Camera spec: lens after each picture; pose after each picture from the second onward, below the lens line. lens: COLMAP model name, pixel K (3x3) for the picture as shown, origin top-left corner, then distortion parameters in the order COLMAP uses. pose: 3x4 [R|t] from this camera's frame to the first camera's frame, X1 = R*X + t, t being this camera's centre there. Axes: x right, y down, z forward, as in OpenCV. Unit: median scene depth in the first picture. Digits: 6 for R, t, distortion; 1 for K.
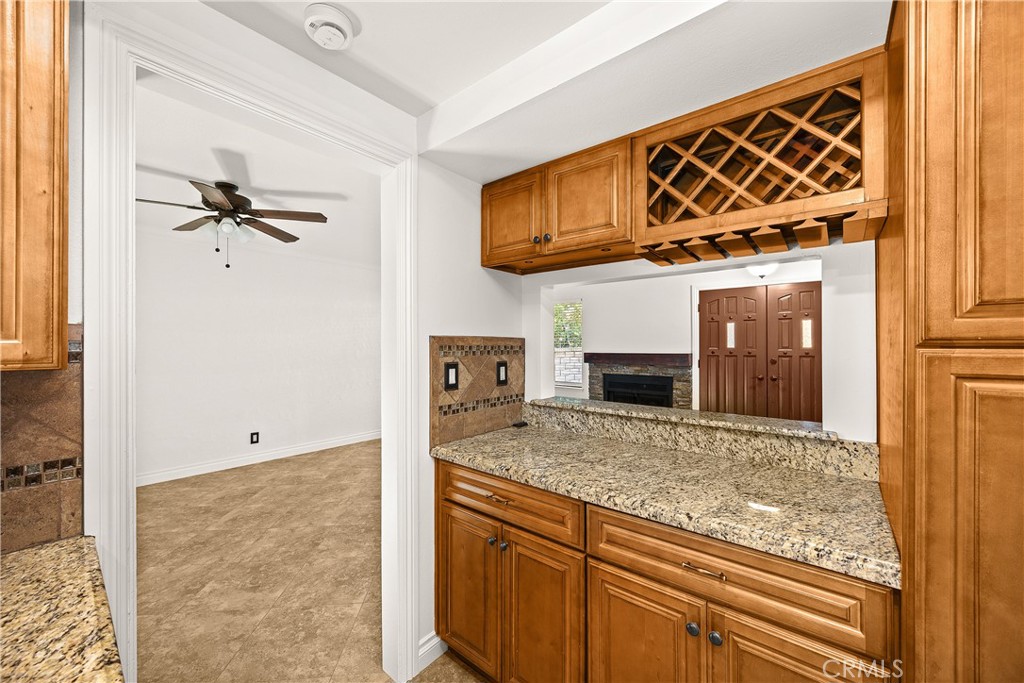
lens RADIAL K [[390.3, 0, 506.1], [0, 390.3, 346.4], [0, 0, 1]] dist [-0.000421, 0.000000]
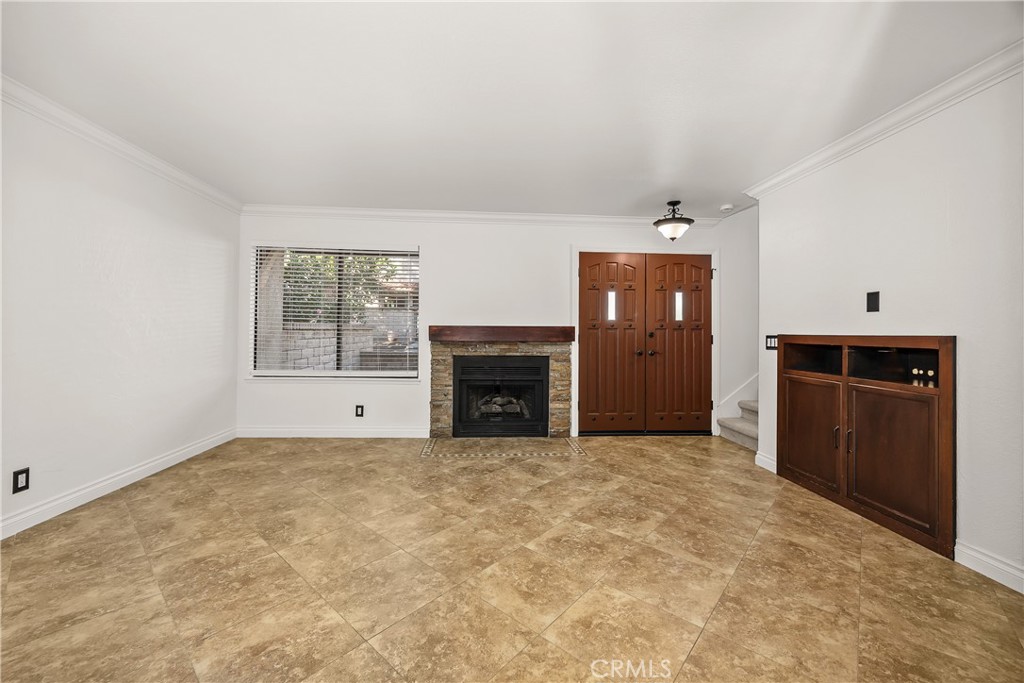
lens RADIAL K [[399.6, 0, 512.5], [0, 399.6, 335.6], [0, 0, 1]] dist [-0.001653, -0.000084]
pose [[0.725488, 0.003201, 0.688227, -0.296038], [-0.006270, 0.999978, 0.001958, 0.054394], [-0.688206, -0.005736, 0.725493, 0.707271]]
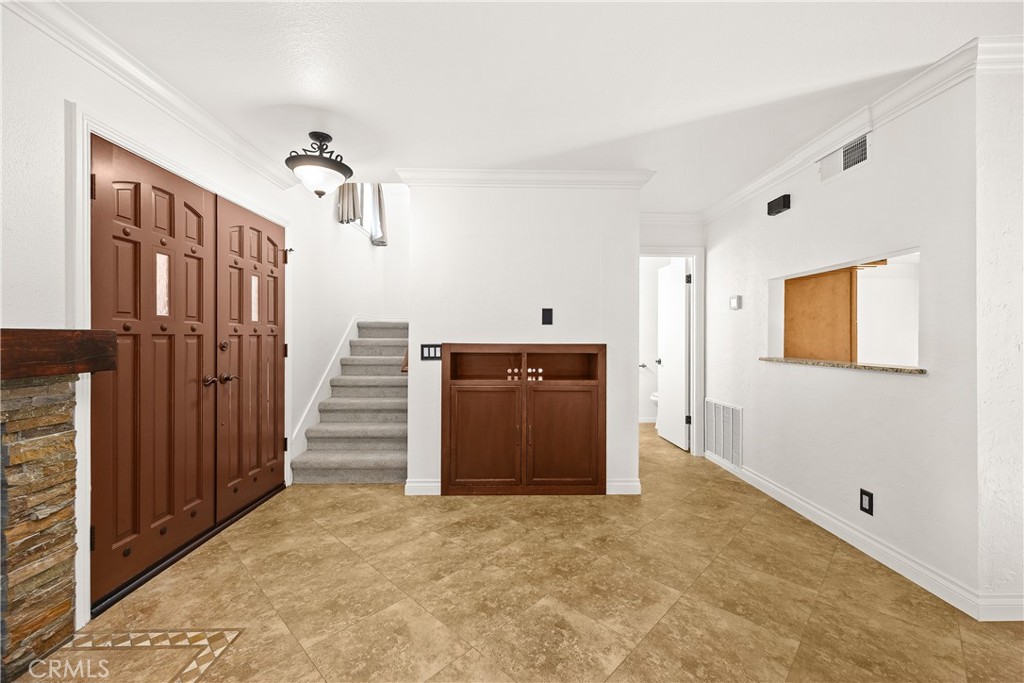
lens RADIAL K [[416.8, 0, 514.0], [0, 416.8, 338.6], [0, 0, 1]] dist [0.000948, 0.000195]
pose [[-0.653110, -0.003329, 0.757255, 0.017433], [0.001256, 0.999984, 0.005480, 0.034677], [-0.757262, 0.004530, -0.653096, 1.428803]]
